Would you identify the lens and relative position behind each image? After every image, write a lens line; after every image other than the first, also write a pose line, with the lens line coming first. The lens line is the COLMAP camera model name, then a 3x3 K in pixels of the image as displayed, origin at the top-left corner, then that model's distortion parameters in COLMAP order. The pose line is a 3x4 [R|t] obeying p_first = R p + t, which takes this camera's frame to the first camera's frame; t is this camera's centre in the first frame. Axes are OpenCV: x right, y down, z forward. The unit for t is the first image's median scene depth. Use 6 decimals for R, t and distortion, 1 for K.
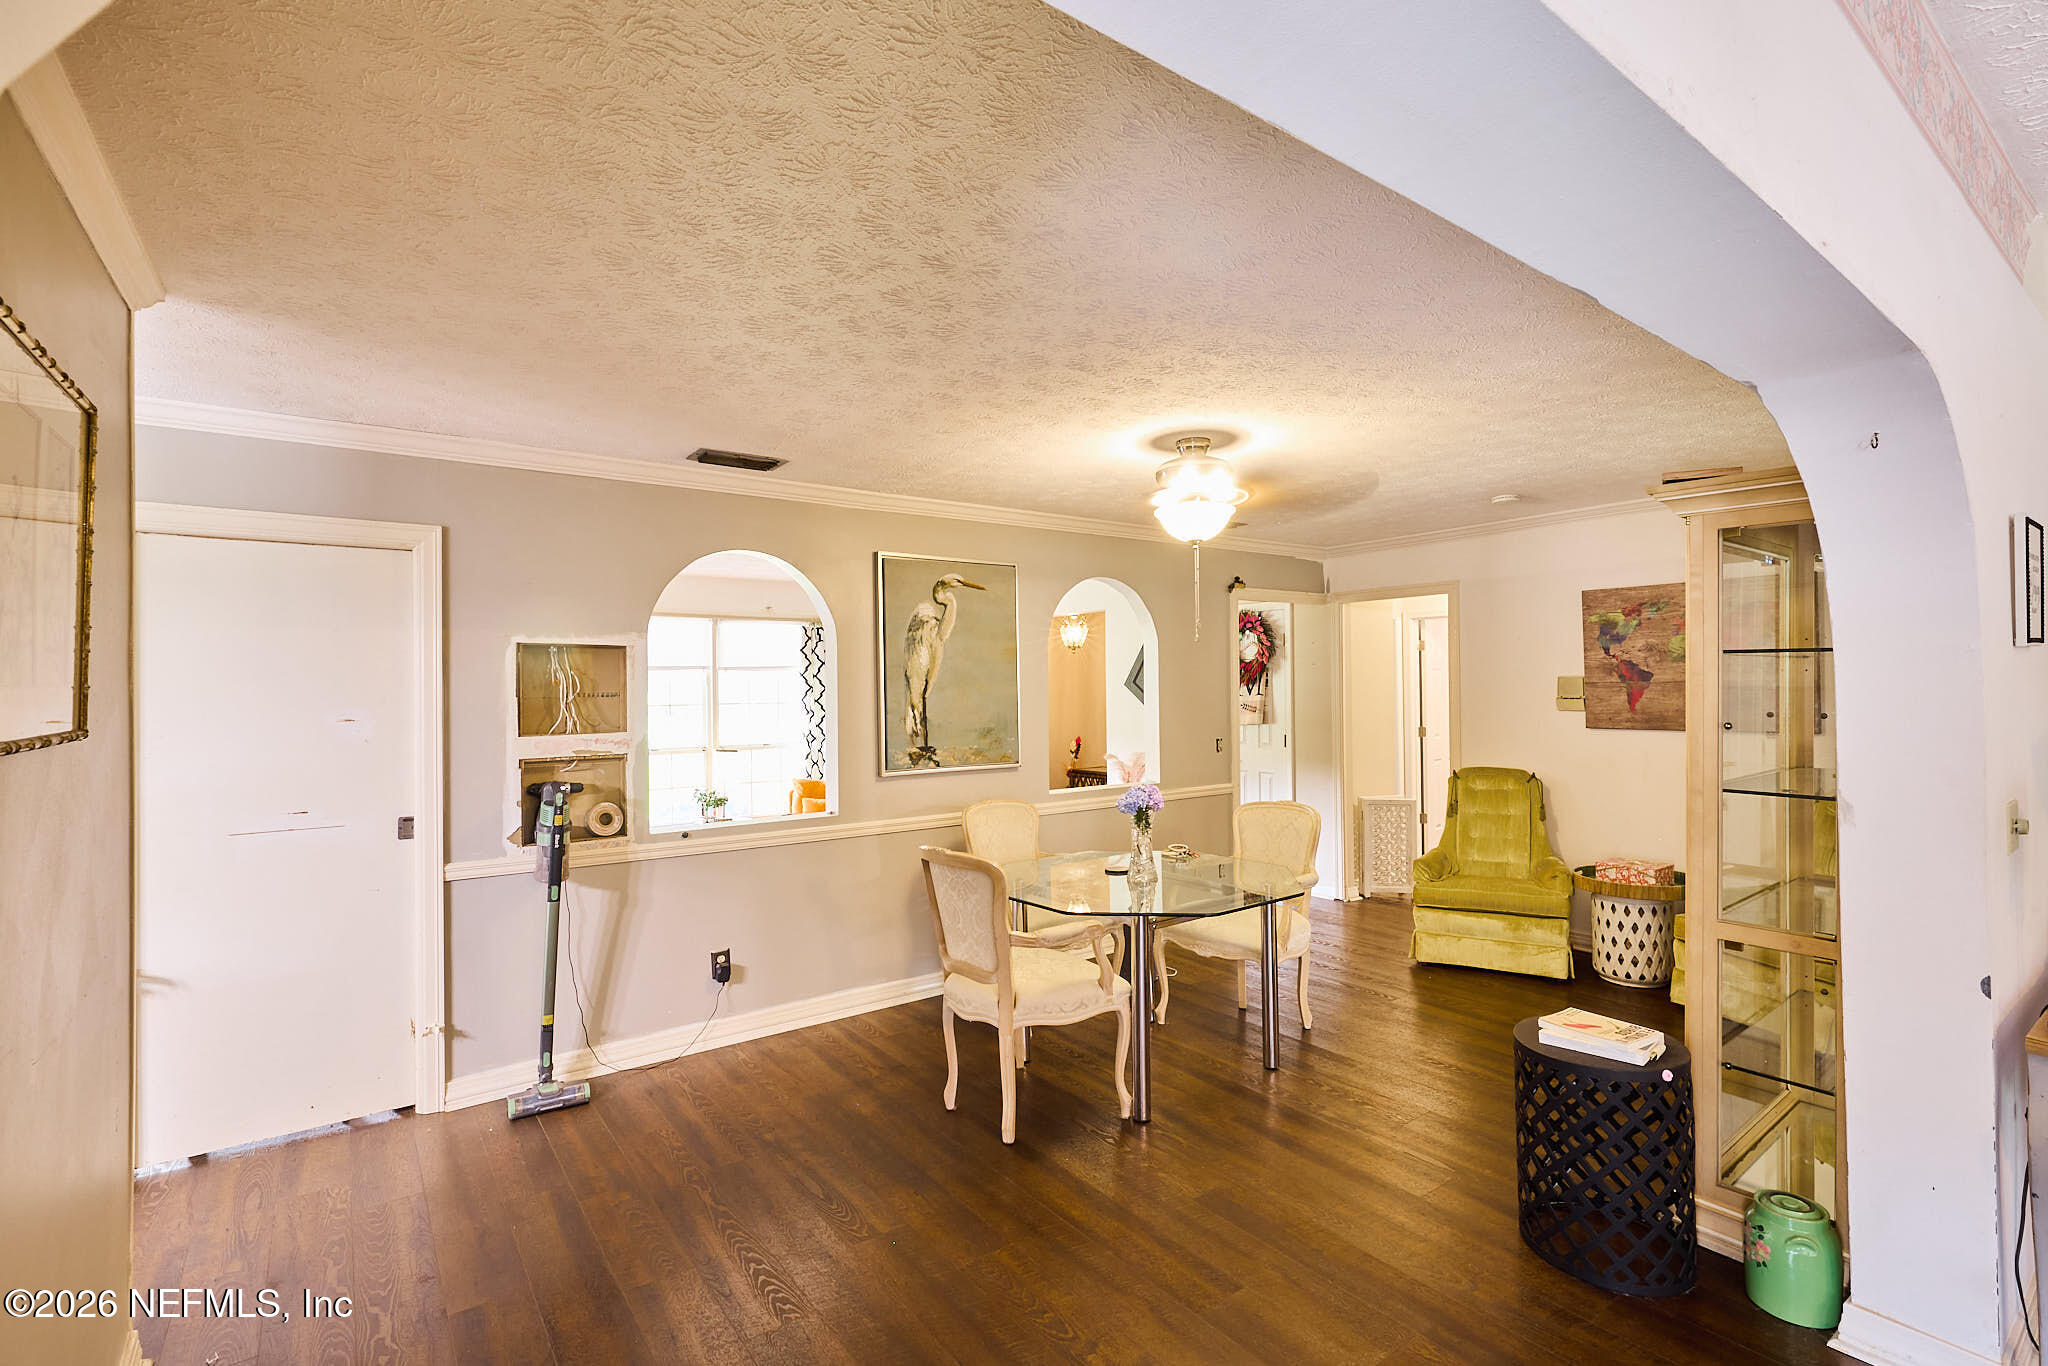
lens RADIAL K [[938.0, 0, 1039.3], [0, 938.0, 677.5], [0, 0, 1]] dist [-0.001876, 0.000347]
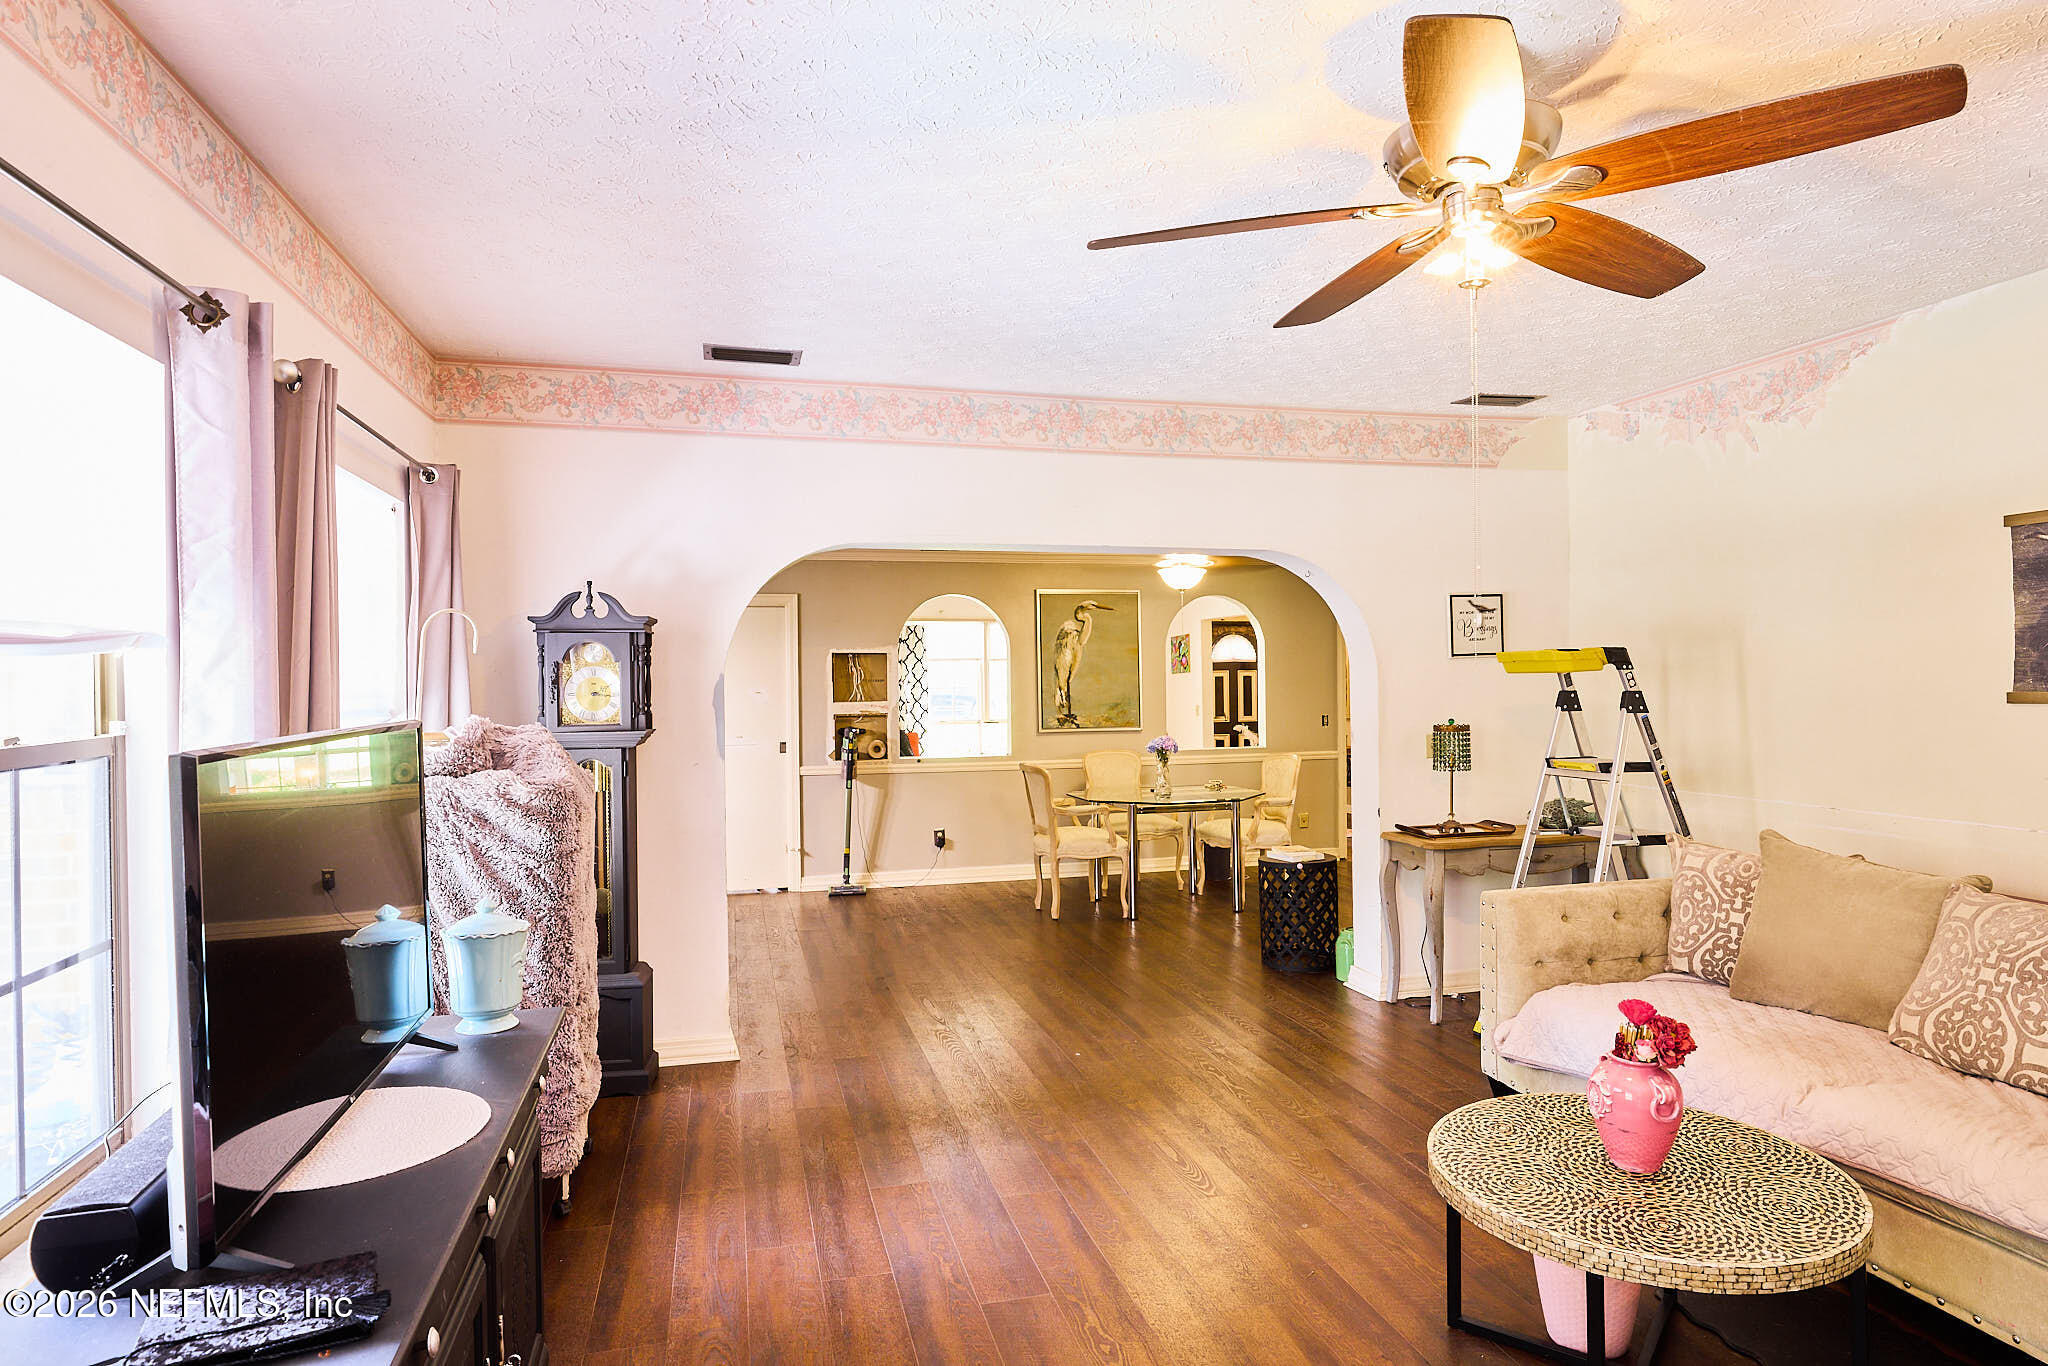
lens RADIAL K [[1080.2, 0, 1019.0], [0, 1080.2, 681.4], [0, 0, 1]] dist [-0.002686, -0.000030]
pose [[0.928703, 0.002688, -0.370816, 0.569786], [0.004715, 0.999807, 0.019055, -0.018114], [0.370796, -0.019445, 0.928511, -0.837786]]
